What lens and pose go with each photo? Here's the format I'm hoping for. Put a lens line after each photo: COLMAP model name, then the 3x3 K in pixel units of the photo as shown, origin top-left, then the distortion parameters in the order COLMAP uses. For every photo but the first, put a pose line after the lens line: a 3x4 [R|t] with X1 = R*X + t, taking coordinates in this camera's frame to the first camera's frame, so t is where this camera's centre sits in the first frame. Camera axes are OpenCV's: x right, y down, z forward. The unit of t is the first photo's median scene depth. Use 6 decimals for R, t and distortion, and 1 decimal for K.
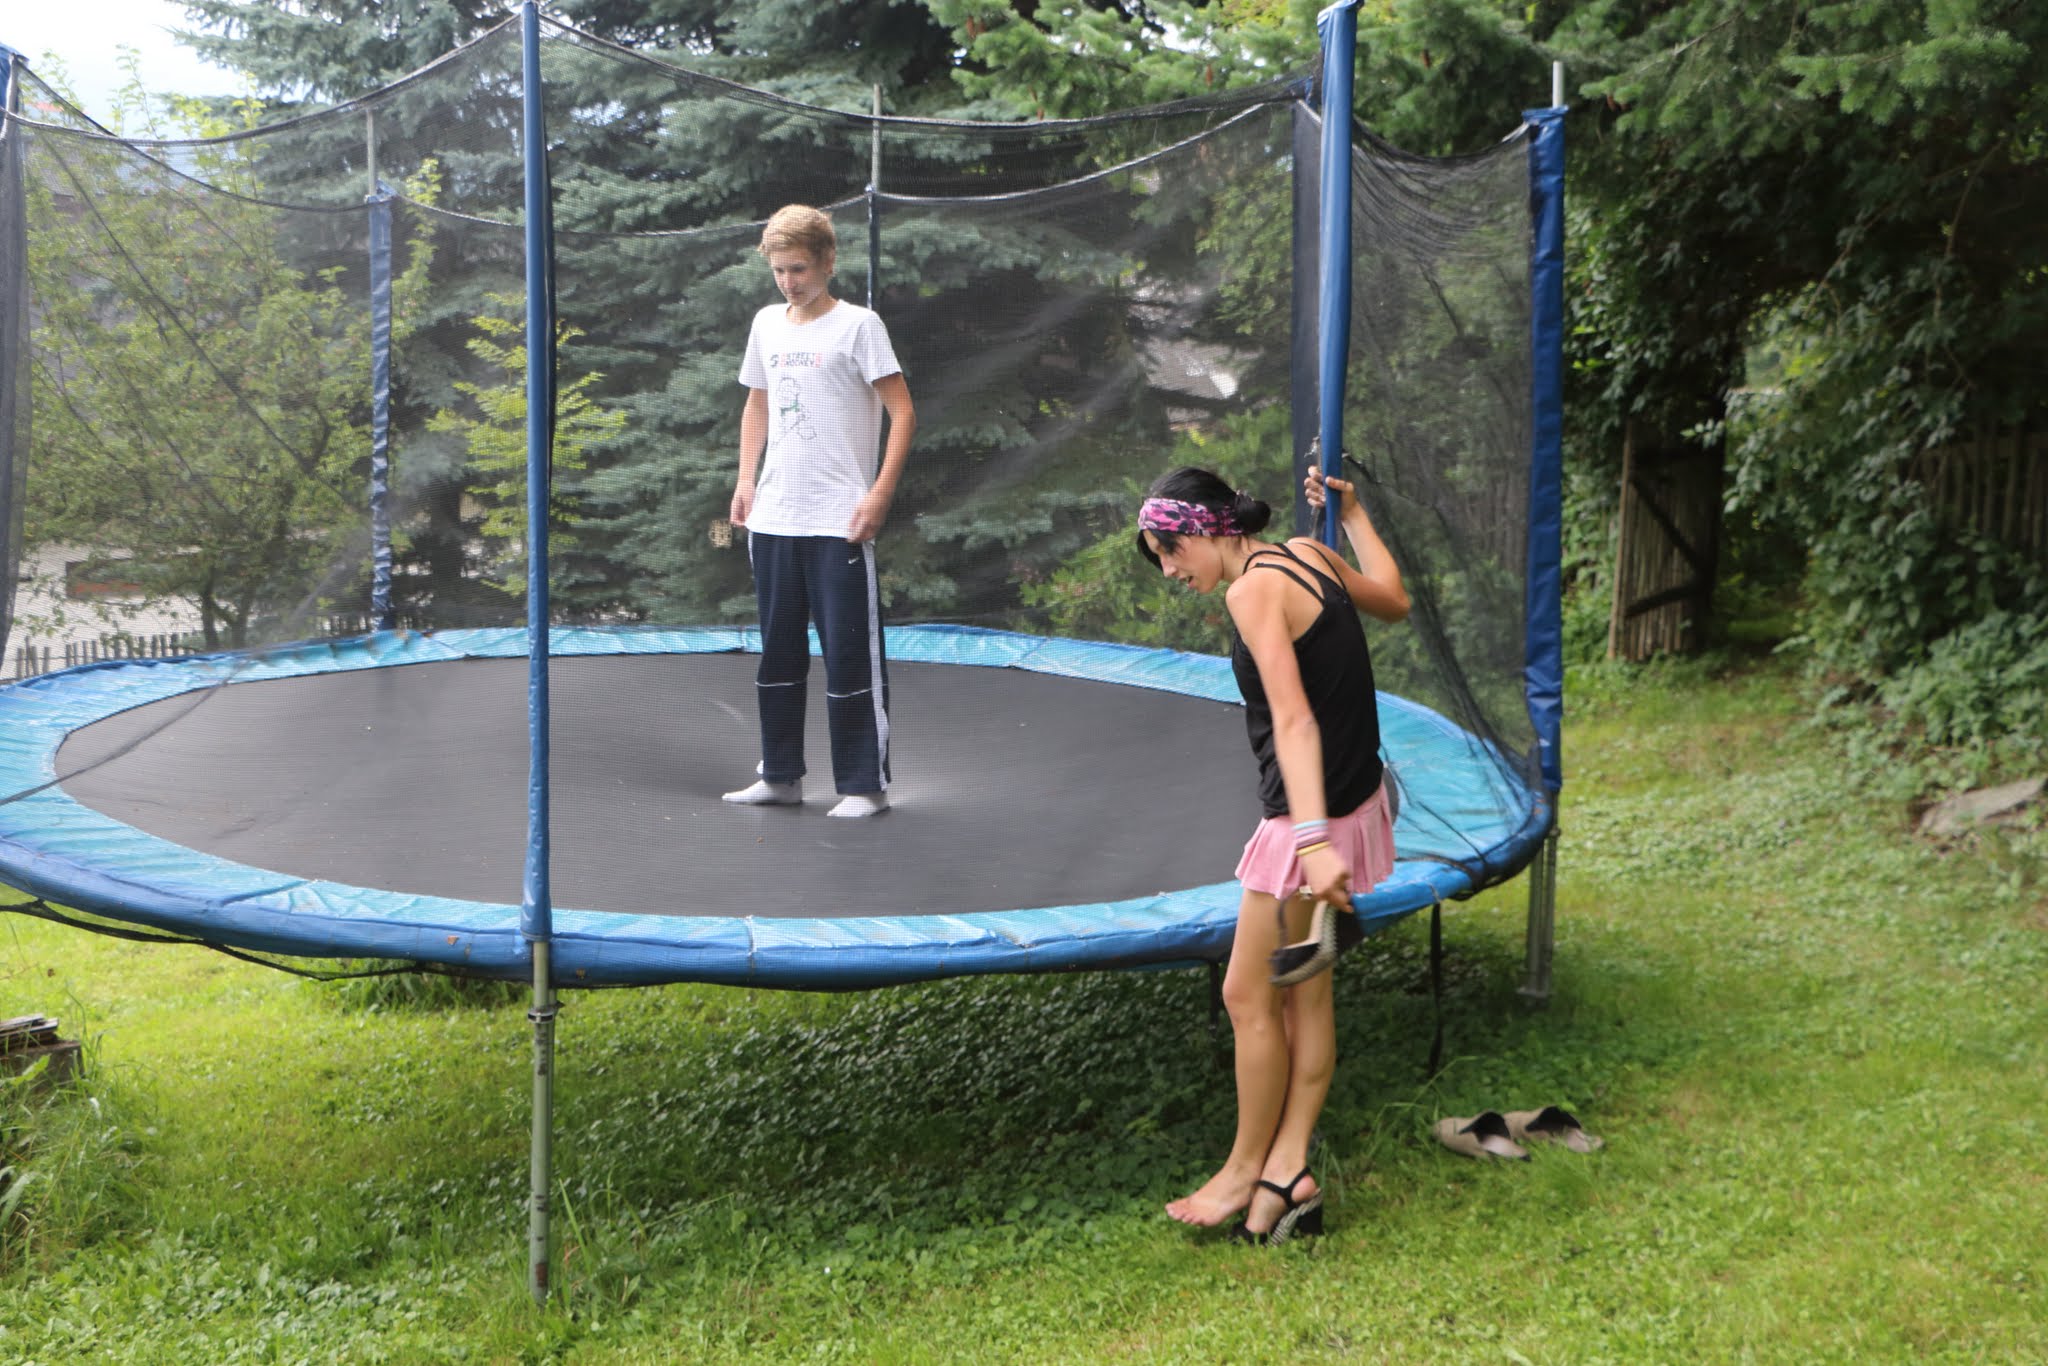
lens RADIAL K [[2780.2, 0, 1038.8], [0, 2780.2, 716.0], [0, 0, 1]] dist [-0.005876, 0.453155]
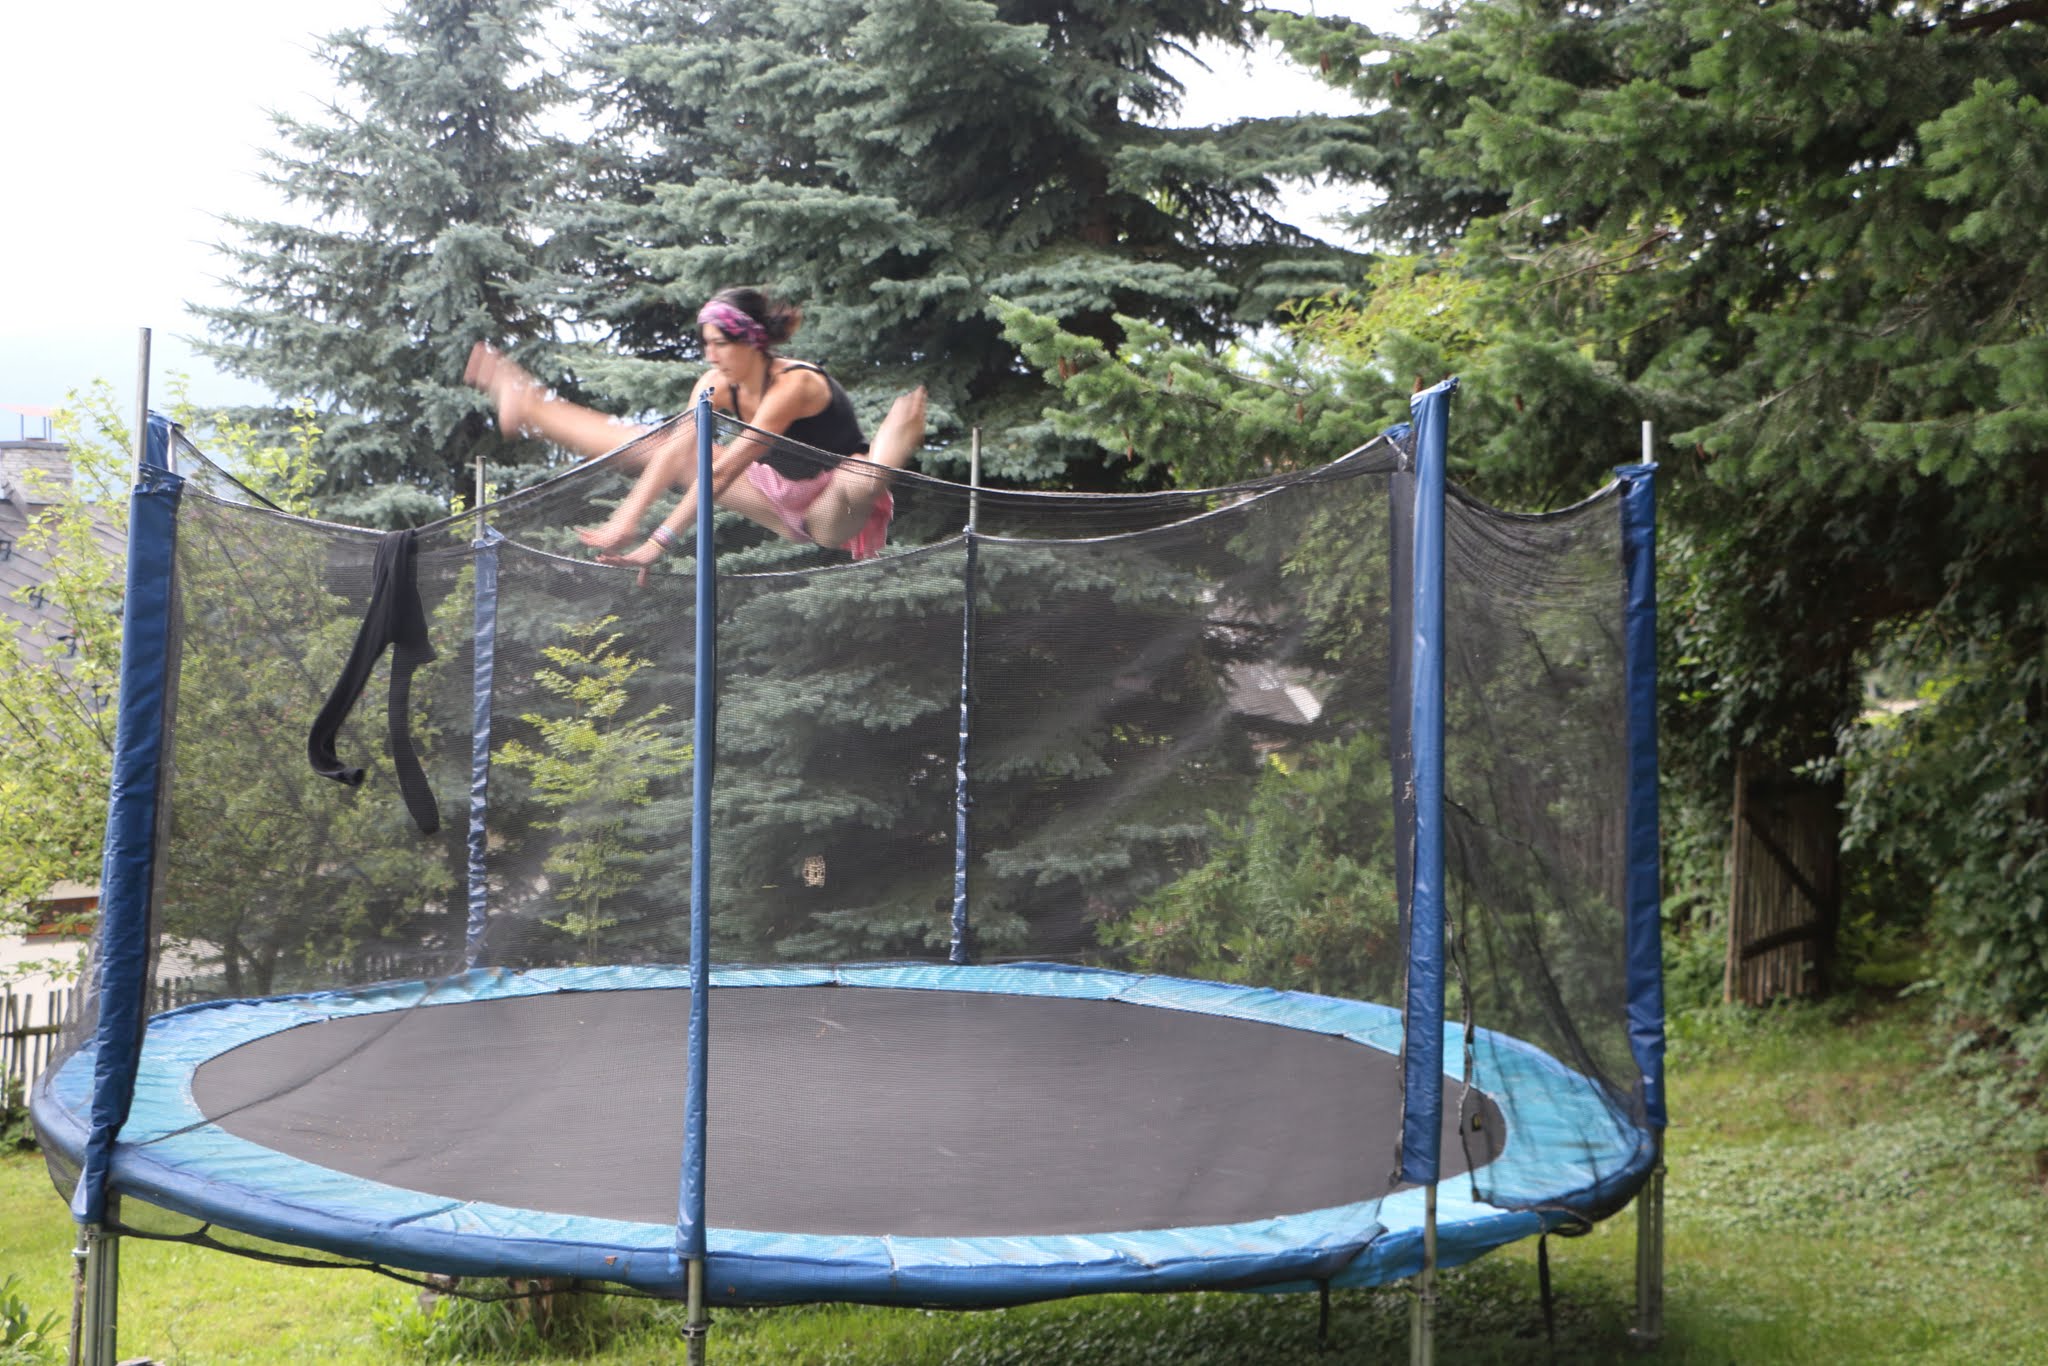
lens RADIAL K [[3172.3, 0, 1024.9], [0, 3172.3, 712.1], [0, 0, 1]] dist [0.044032, 0.630651]
pose [[0.999806, -0.001397, -0.019635, -0.013053], [-0.000840, 0.993542, -0.113462, 0.004868], [0.019666, 0.113457, 0.993348, -0.102251]]
